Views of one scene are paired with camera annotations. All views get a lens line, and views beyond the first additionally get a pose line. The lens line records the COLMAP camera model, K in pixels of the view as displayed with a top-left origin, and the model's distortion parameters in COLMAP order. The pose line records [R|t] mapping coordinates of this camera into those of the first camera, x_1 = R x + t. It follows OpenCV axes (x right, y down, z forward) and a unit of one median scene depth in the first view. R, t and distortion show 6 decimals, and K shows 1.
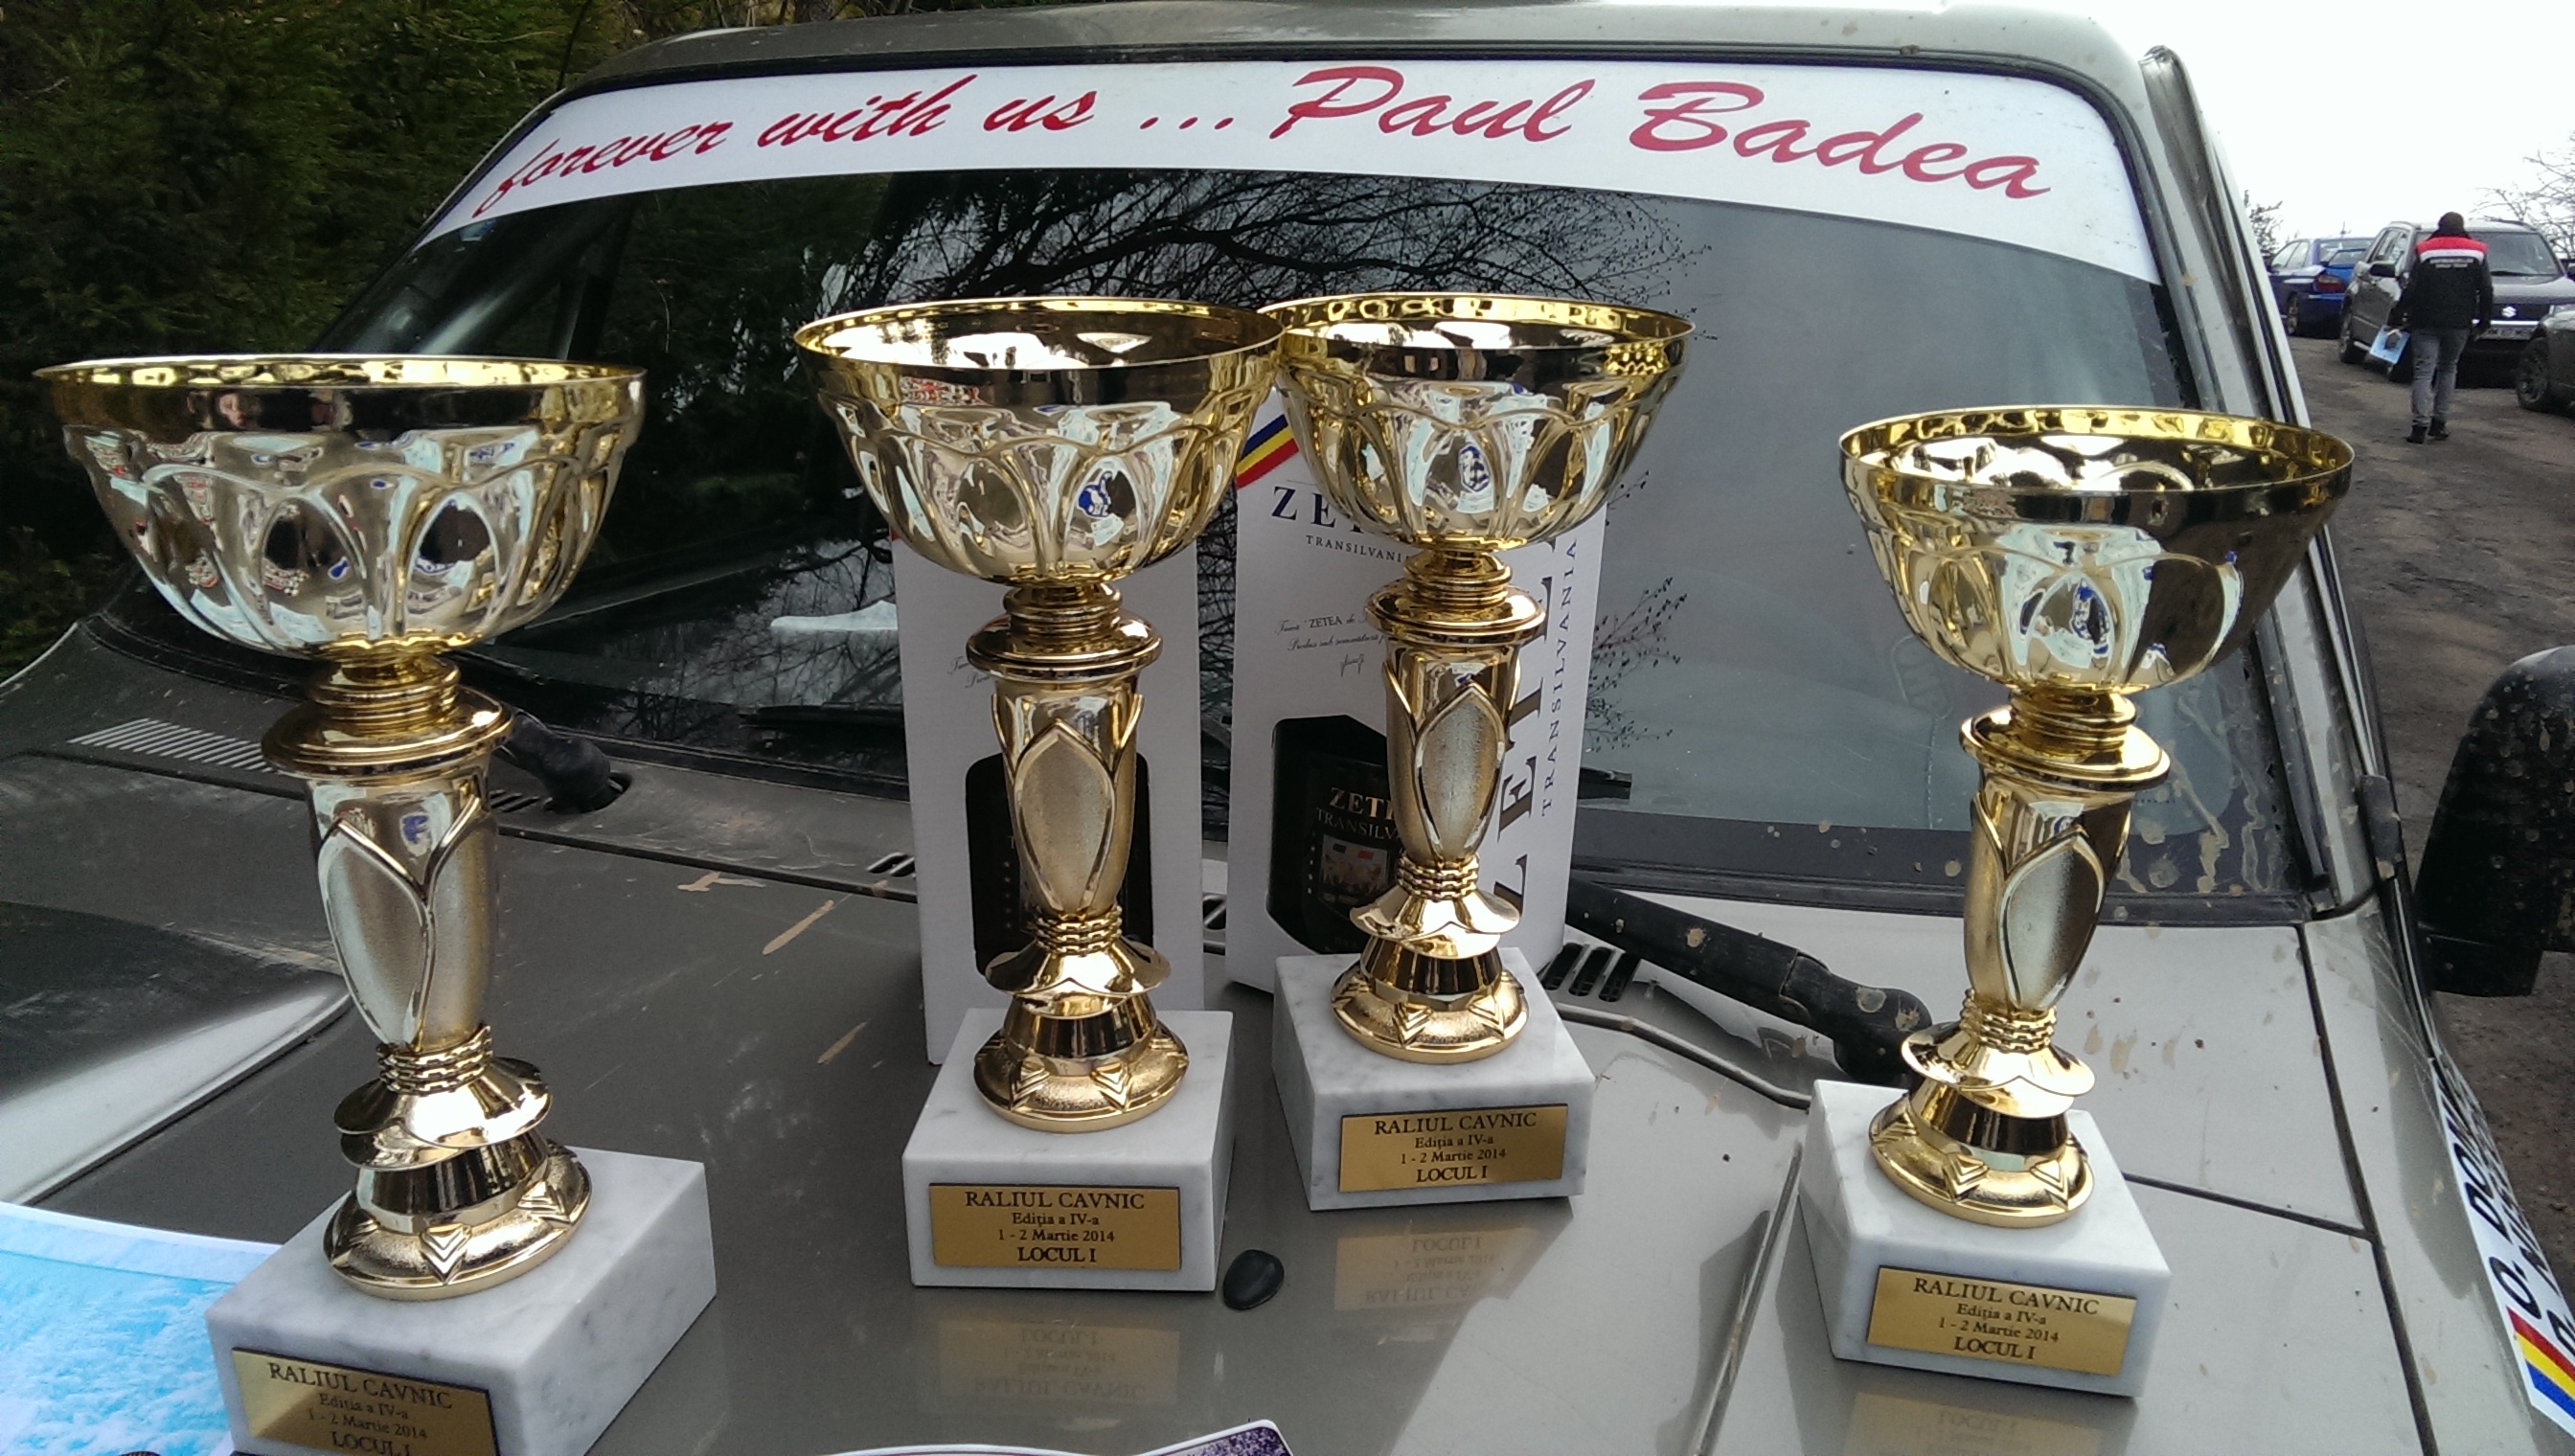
lens RADIAL K [[1900.4, 0, 1272.3], [0, 1900.4, 739.4], [0, 0, 1]] dist [0.039285, -0.038603]
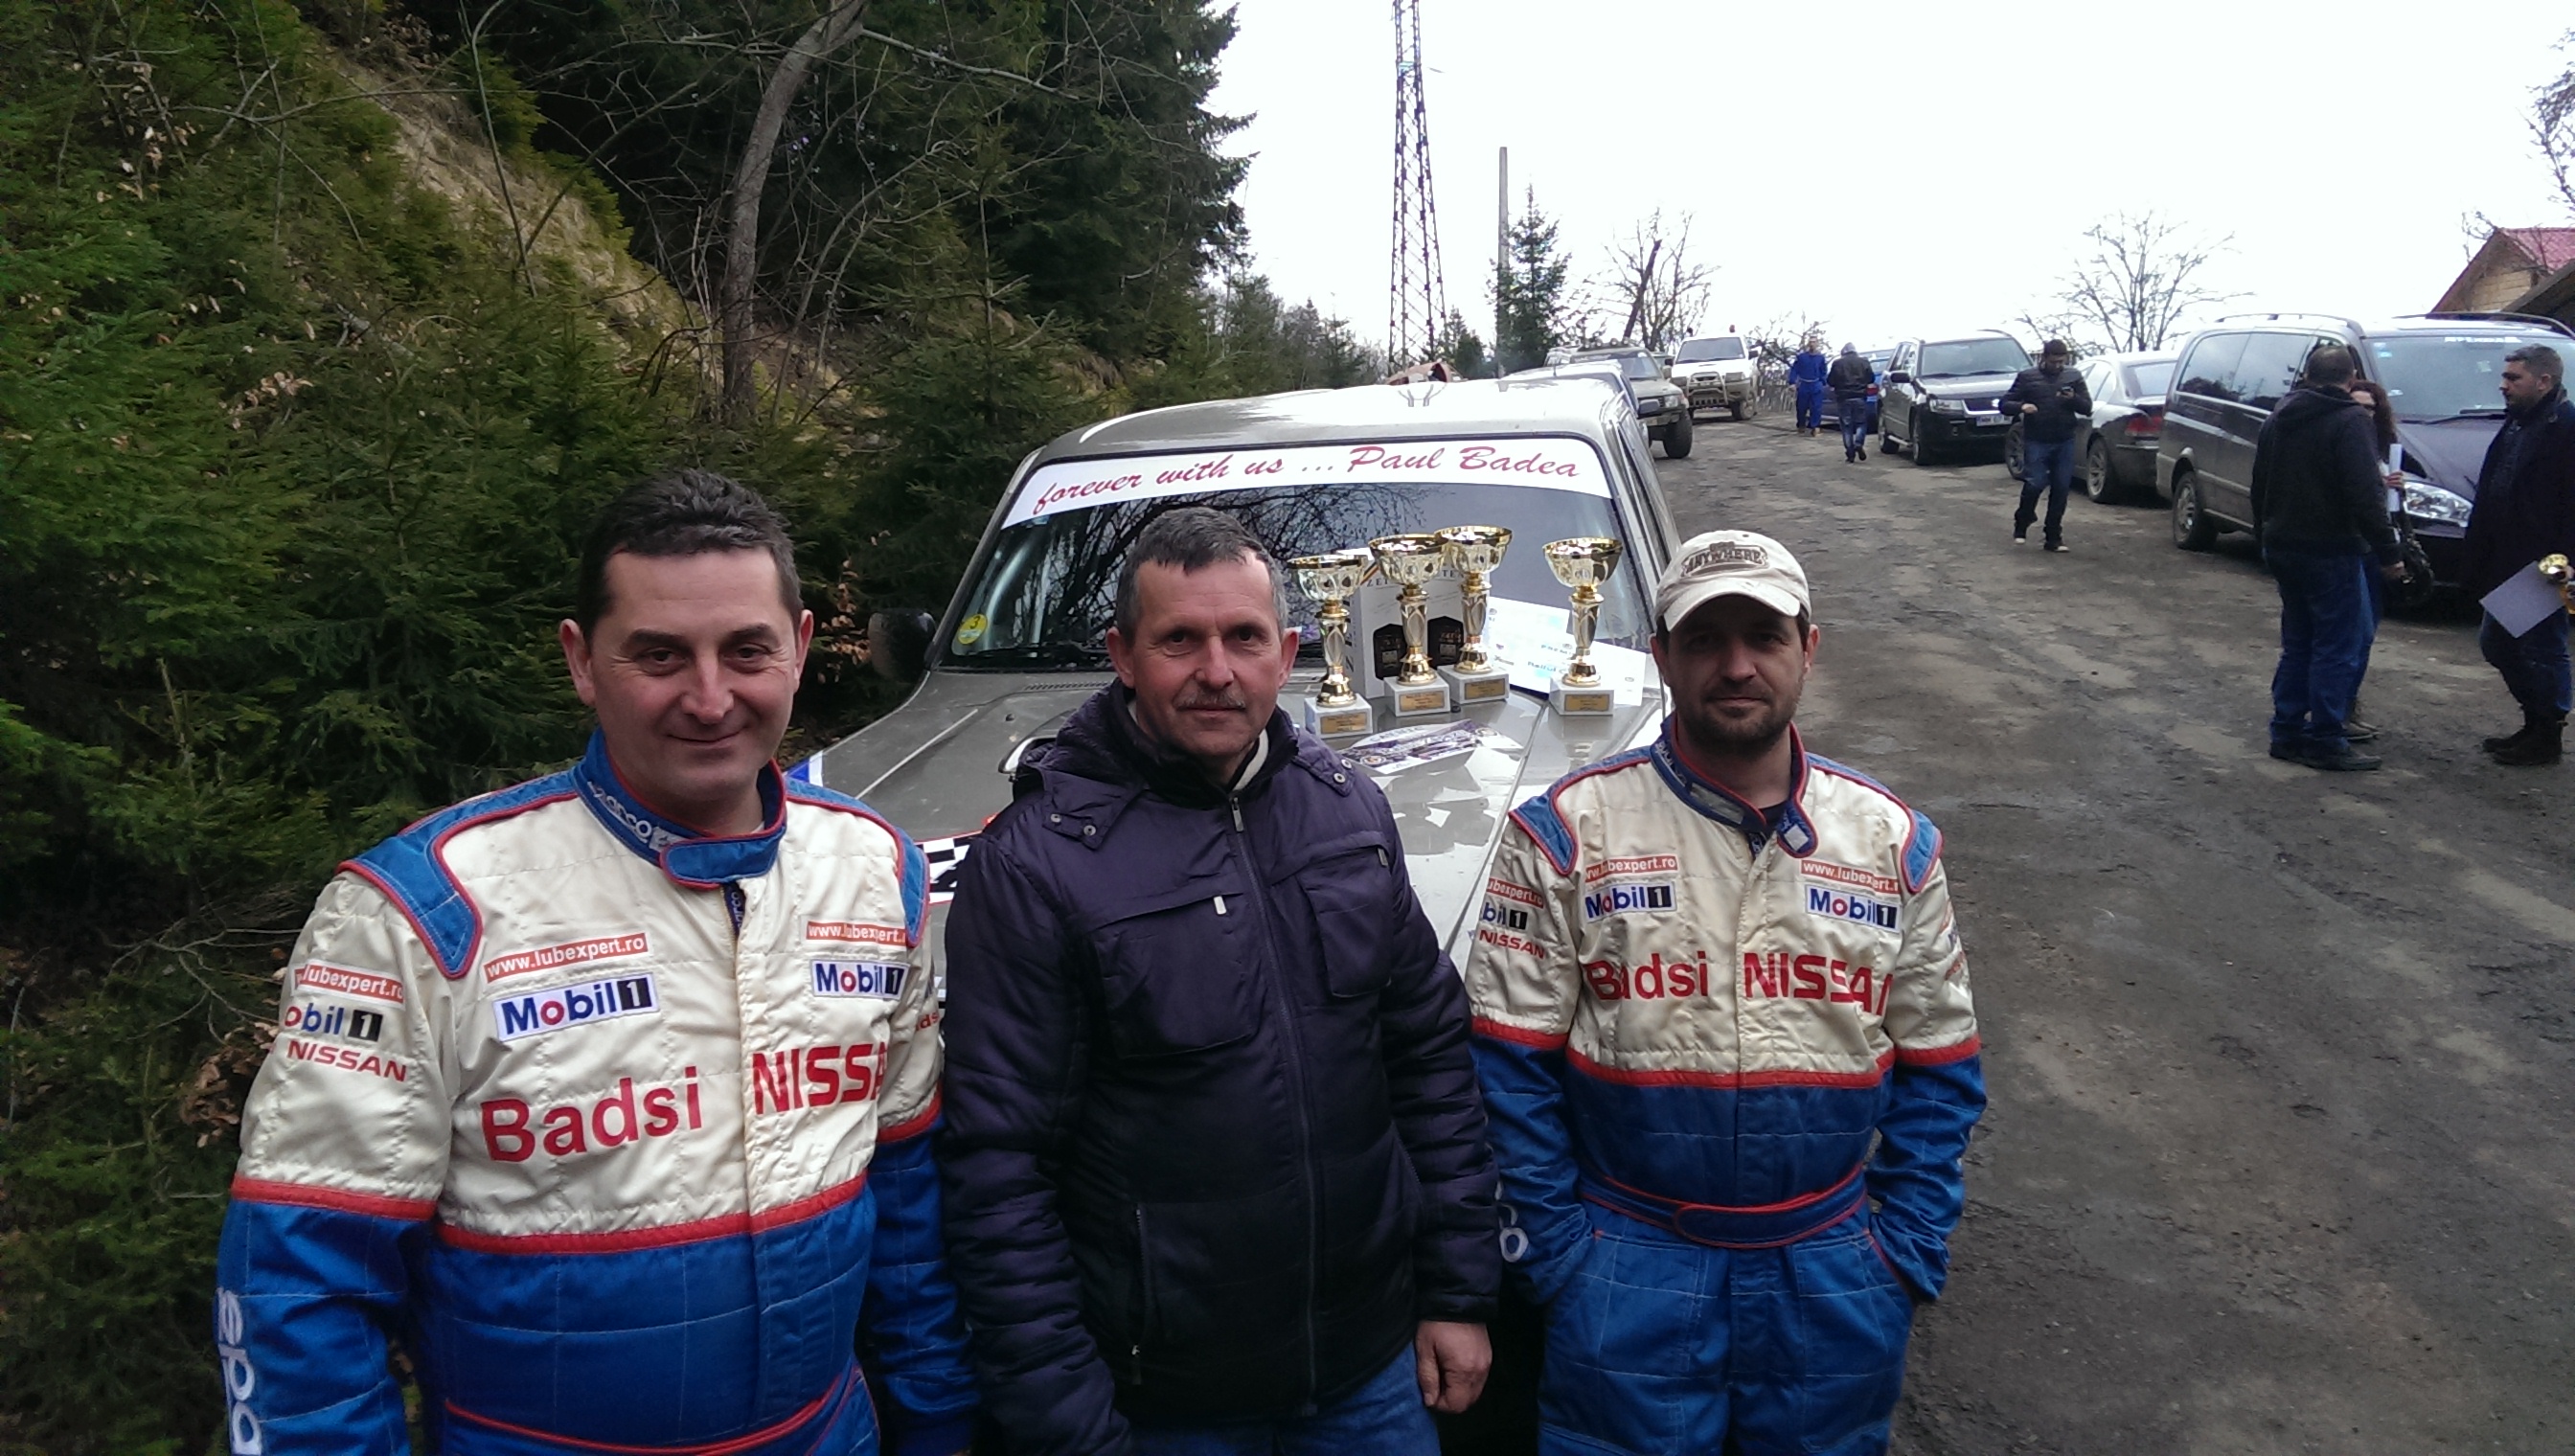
lens RADIAL K [[1900.4, 0, 1293.2], [0, 1900.4, 715.2], [0, 0, 1]] dist [0.039285, -0.038603]
pose [[0.978966, -0.106190, 0.174209, -0.289466], [0.121243, 0.989542, -0.078143, 0.136796], [-0.164090, 0.097621, 0.981603, -0.870713]]
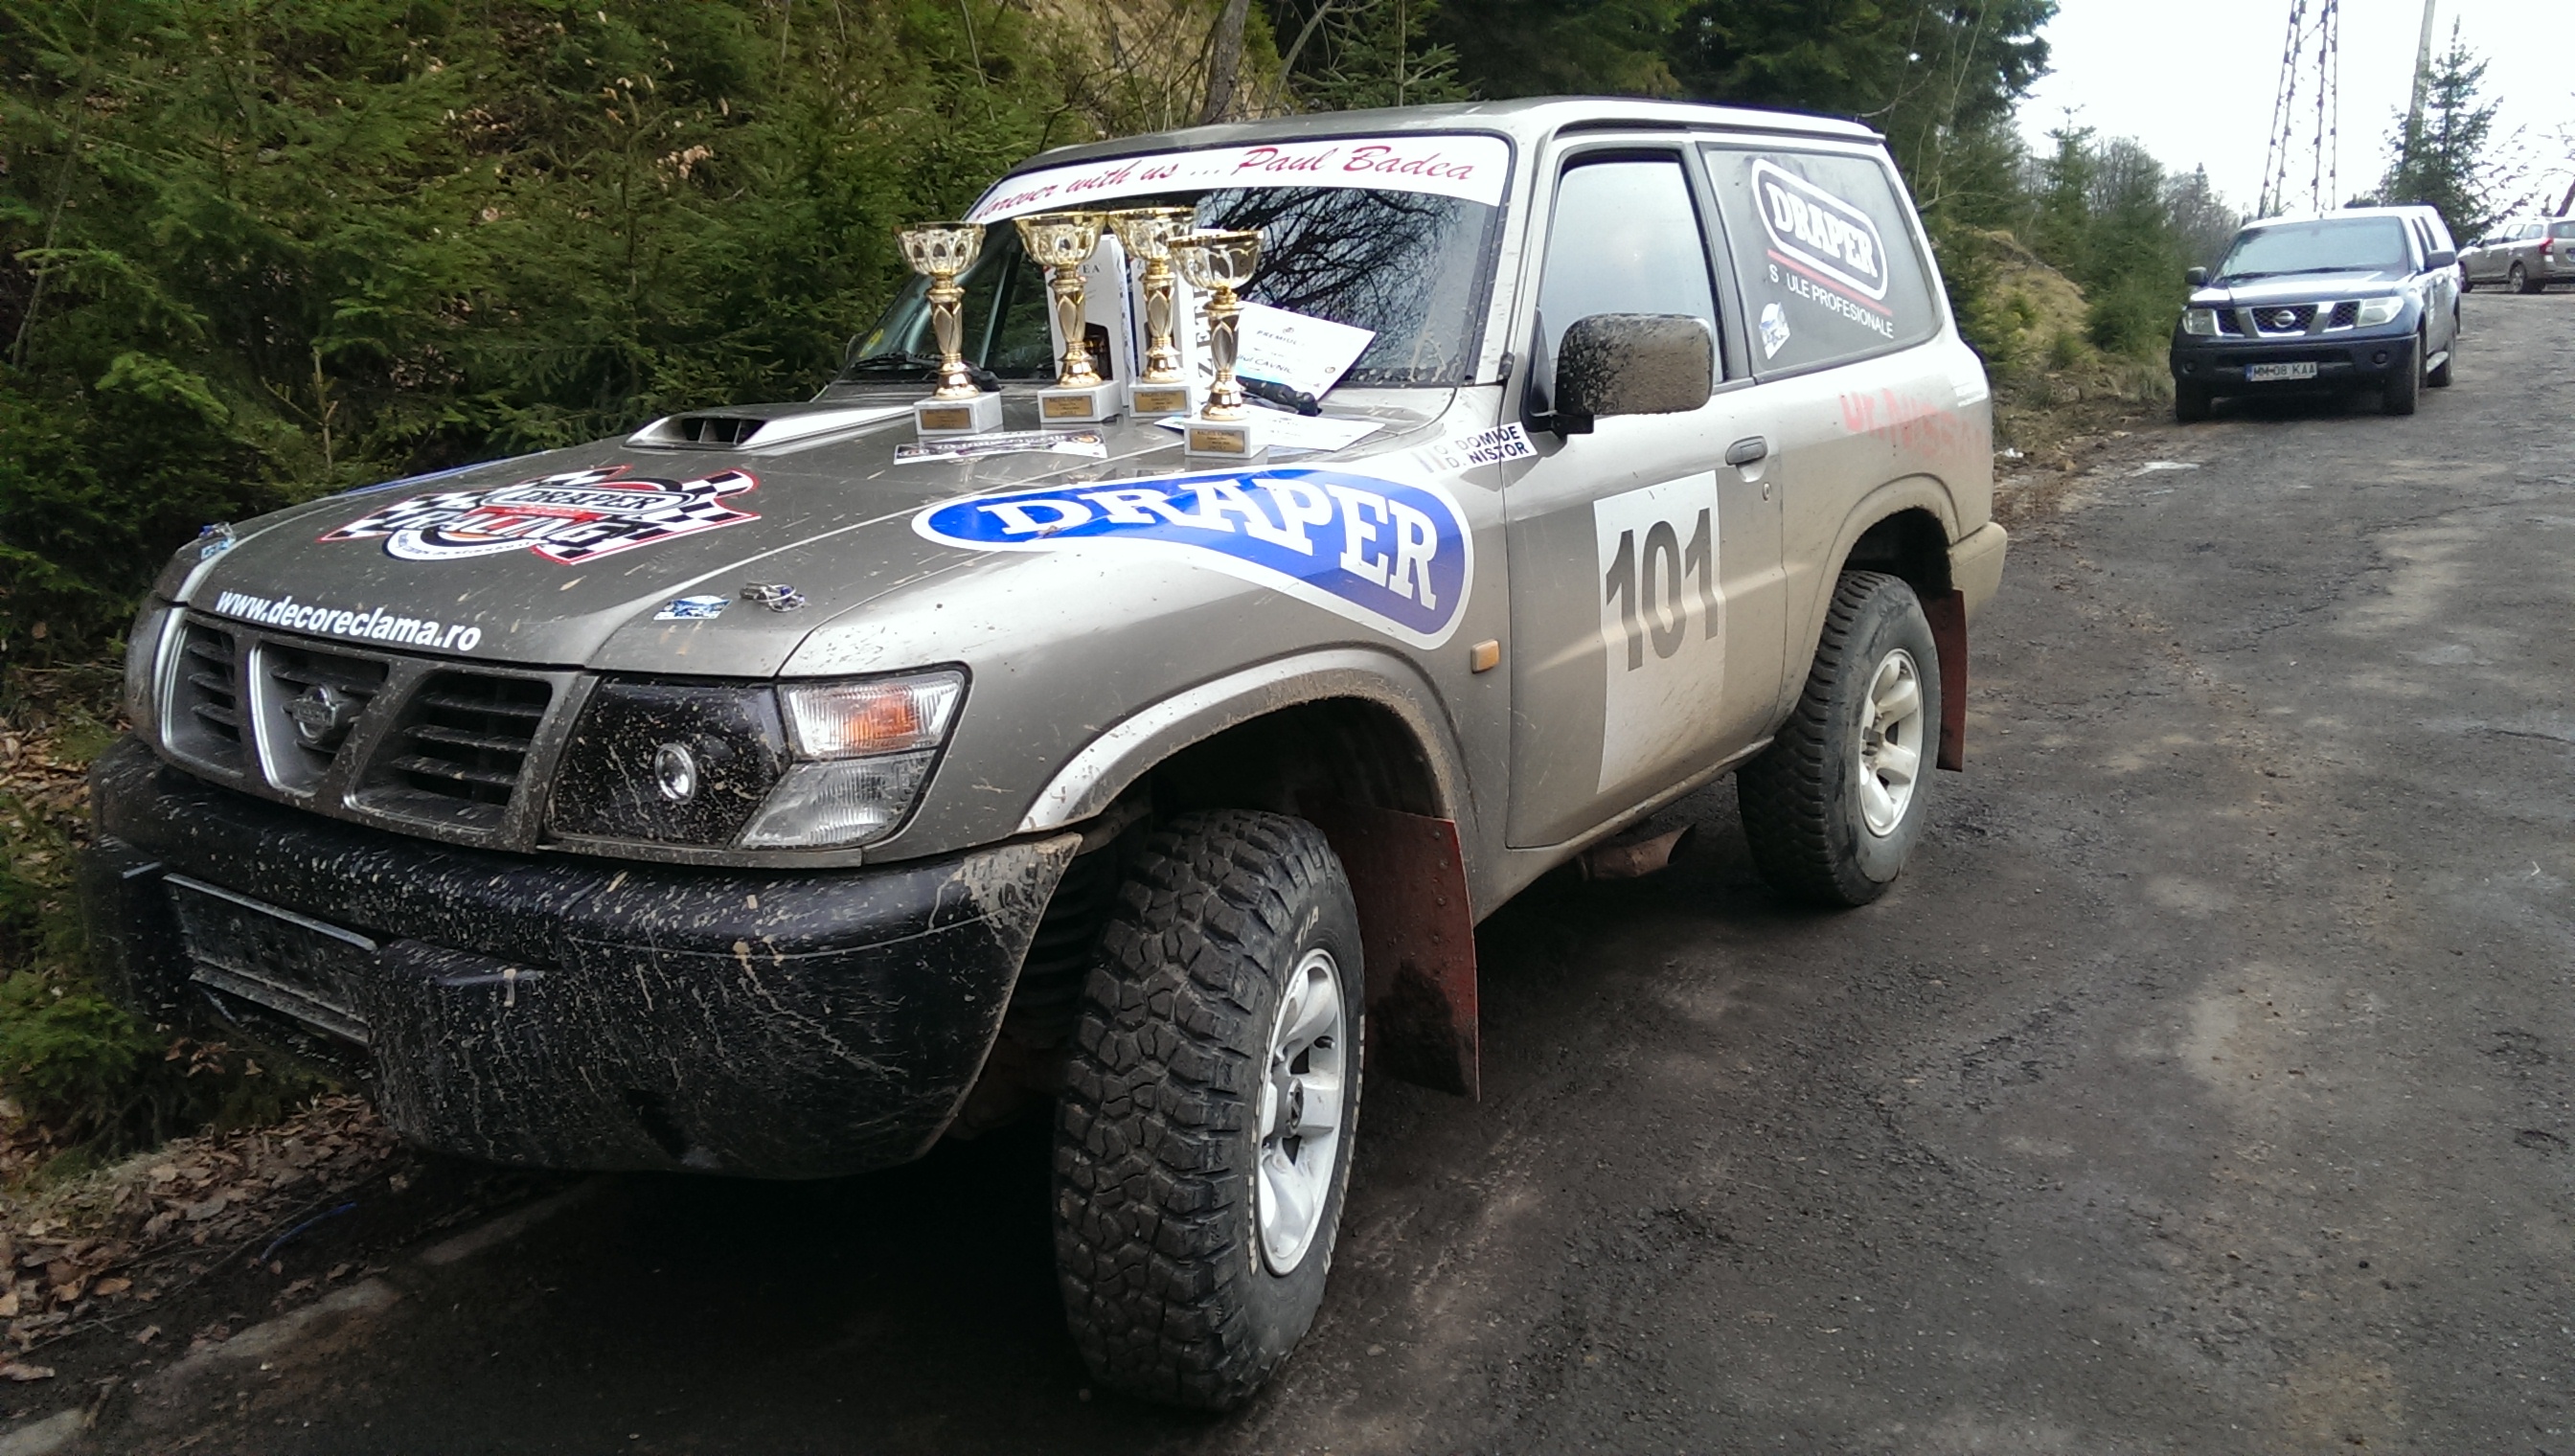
lens RADIAL K [[1900.4, 0, 1288.7], [0, 1900.4, 739.9], [0, 0, 1]] dist [0.039285, -0.038603]
pose [[0.971429, 0.004255, -0.237294, 0.311212], [-0.010603, 0.999619, -0.025481, 0.239462], [0.237095, 0.027269, 0.971104, -0.687786]]
